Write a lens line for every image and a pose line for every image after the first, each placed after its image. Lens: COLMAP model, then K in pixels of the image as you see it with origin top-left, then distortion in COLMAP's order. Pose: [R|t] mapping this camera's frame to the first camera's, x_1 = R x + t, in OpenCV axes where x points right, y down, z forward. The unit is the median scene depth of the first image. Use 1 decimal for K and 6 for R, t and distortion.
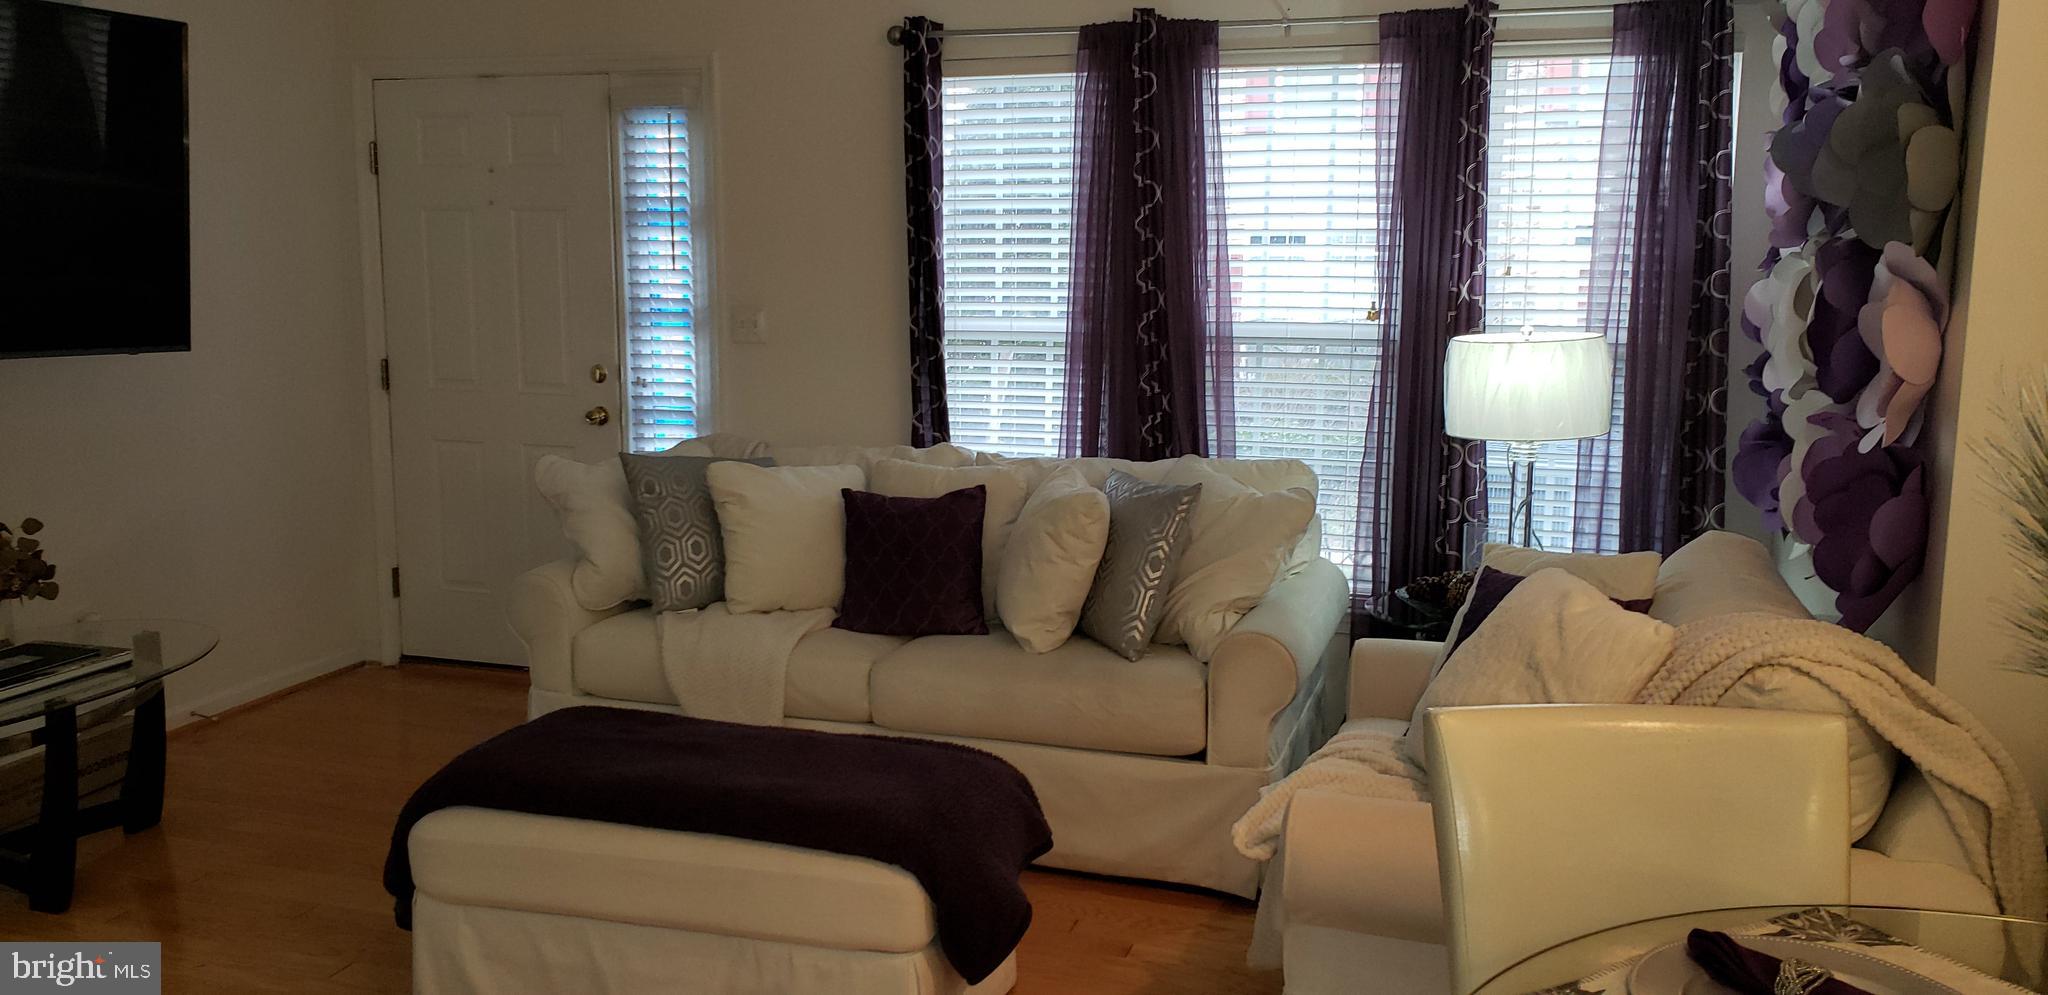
lens RADIAL K [[1619.6, 0, 1024.0], [0, 1619.6, 497.5], [0, 0, 1]] dist [0.051634, -0.056979]
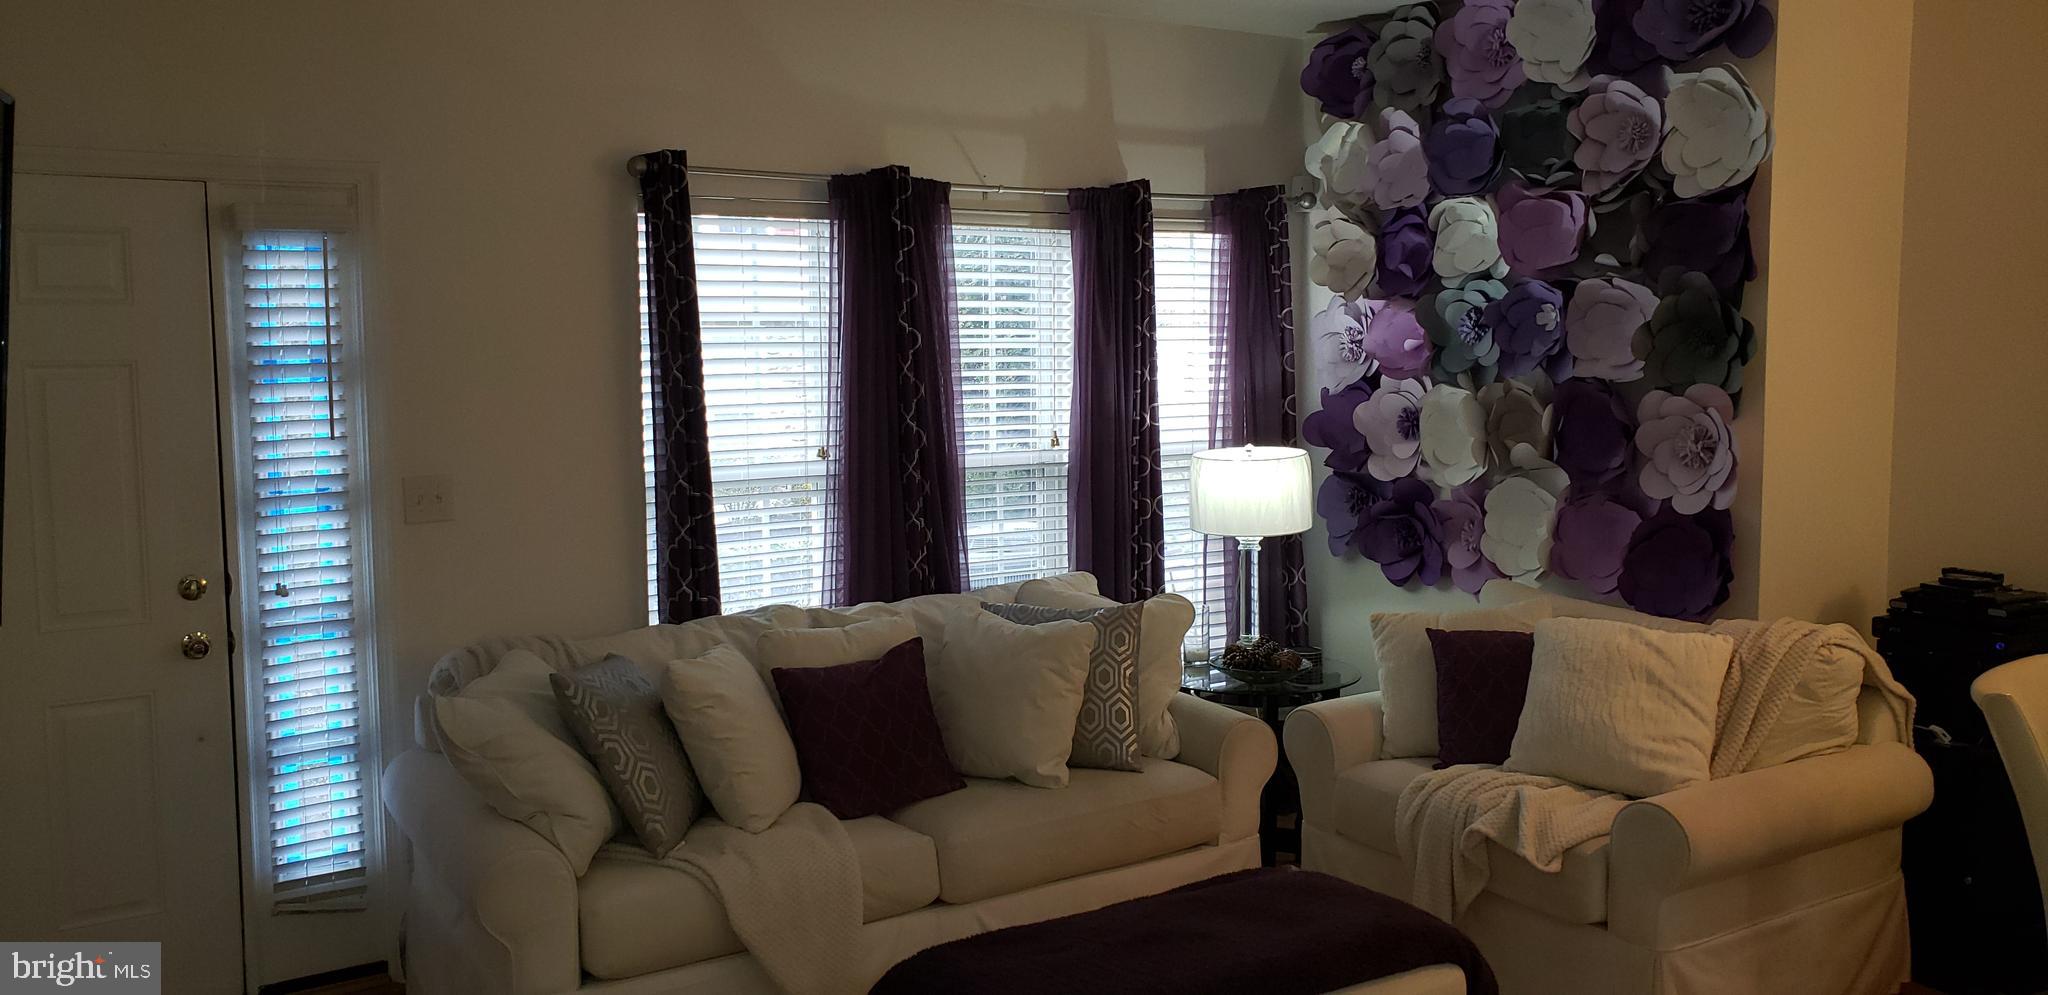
lens RADIAL K [[1614.8, 0, 995.8], [0, 1614.8, 505.2], [0, 0, 1]] dist [0.058563, -0.070708]
pose [[0.622349, -0.091634, 0.777357, -0.749057], [0.133172, 0.991040, 0.010206, -0.091490], [-0.771328, 0.097171, 0.628977, 0.337931]]
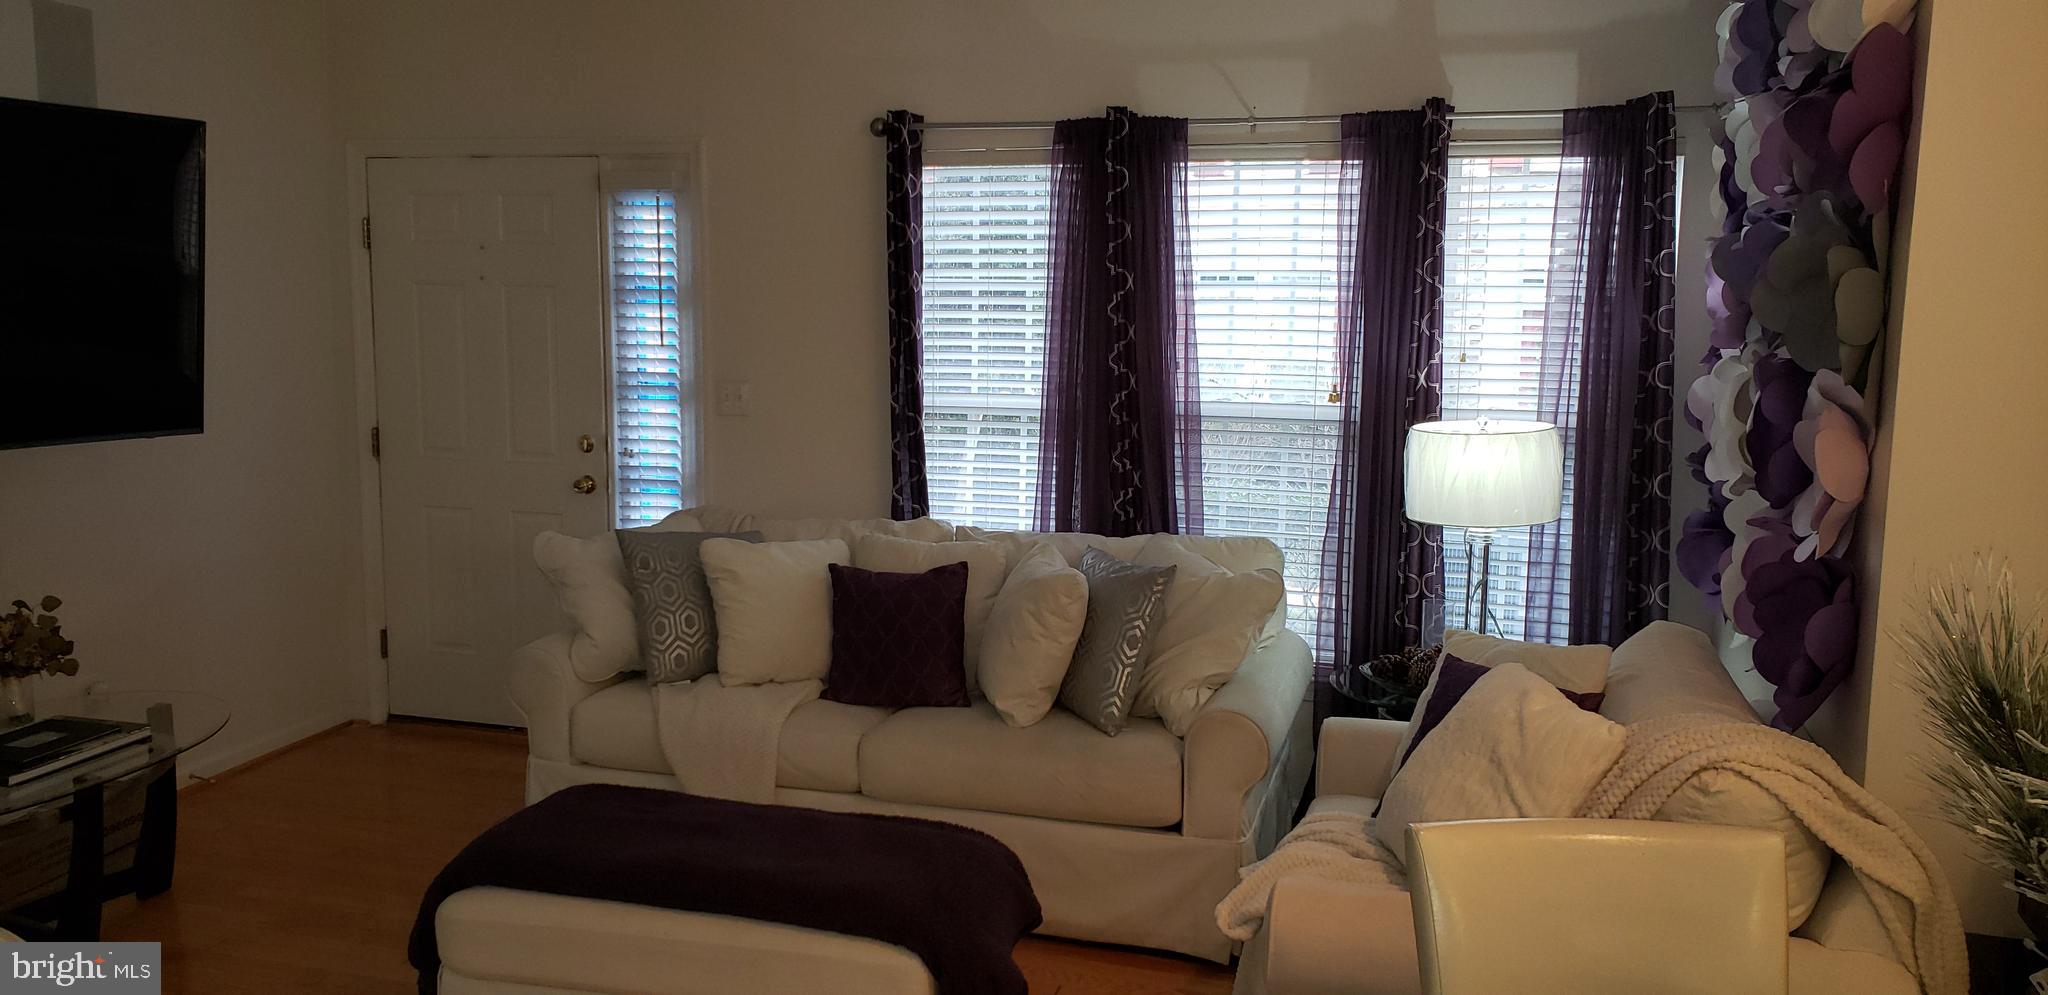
lens RADIAL K [[1614.8, 0, 995.8], [0, 1614.8, 505.2], [0, 0, 1]] dist [0.058563, -0.070708]
pose [[0.999888, 0.001228, 0.014924, -0.020850], [-0.001039, 0.999919, -0.012715, -0.030934], [-0.014939, 0.012698, 0.999808, -0.043970]]
